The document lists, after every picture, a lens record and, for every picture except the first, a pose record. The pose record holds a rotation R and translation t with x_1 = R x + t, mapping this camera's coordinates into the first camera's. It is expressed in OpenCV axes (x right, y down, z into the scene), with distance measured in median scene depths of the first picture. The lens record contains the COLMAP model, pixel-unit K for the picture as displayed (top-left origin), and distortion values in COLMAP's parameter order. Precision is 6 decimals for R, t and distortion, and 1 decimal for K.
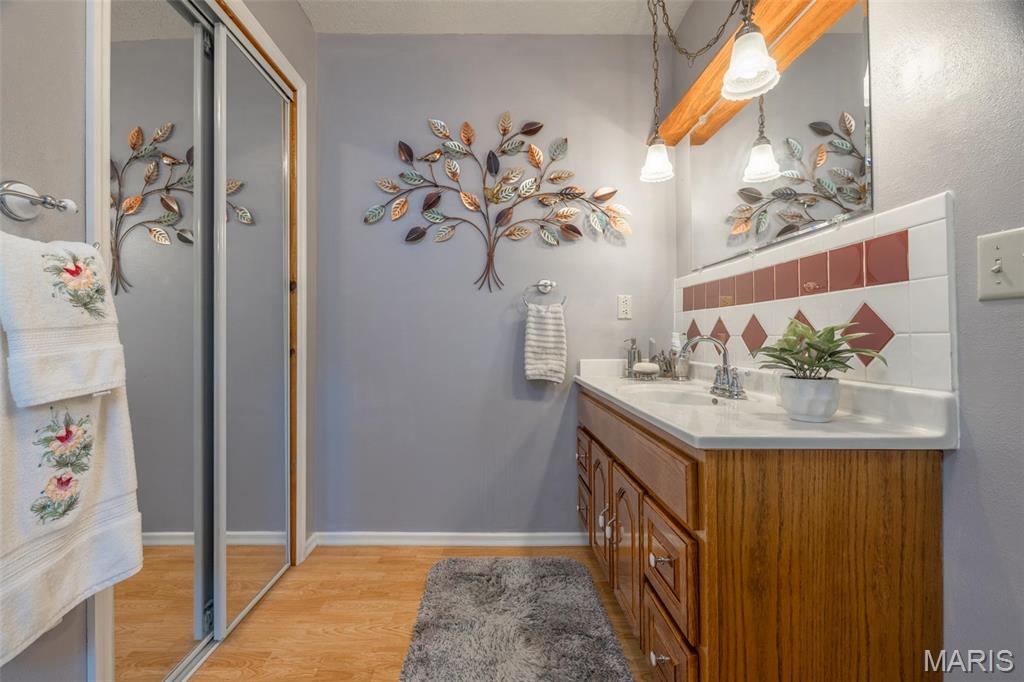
lens RADIAL K [[432.1, 0, 486.9], [0, 432.1, 328.2], [0, 0, 1]] dist [-0.002743, -0.000266]
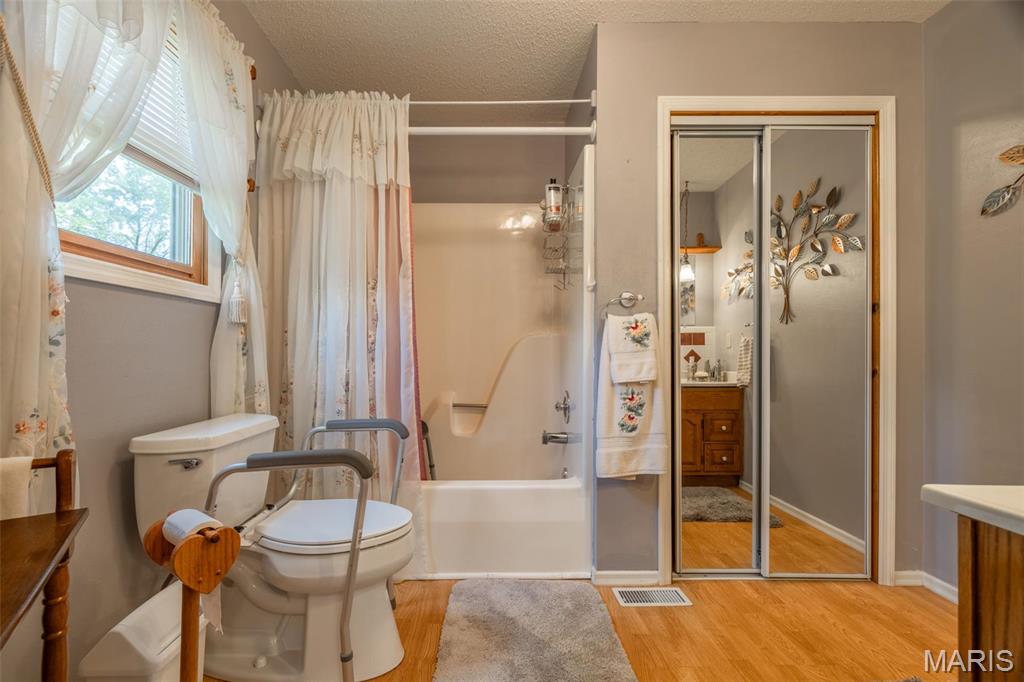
lens RADIAL K [[434.0, 0, 502.2], [0, 434.0, 343.2], [0, 0, 1]] dist [-0.001788, -0.000194]
pose [[0.033281, -0.011957, -0.999375, 0.685906], [0.010626, 0.999876, -0.011609, -0.014747], [0.999390, -0.010233, 0.033404, 0.112286]]
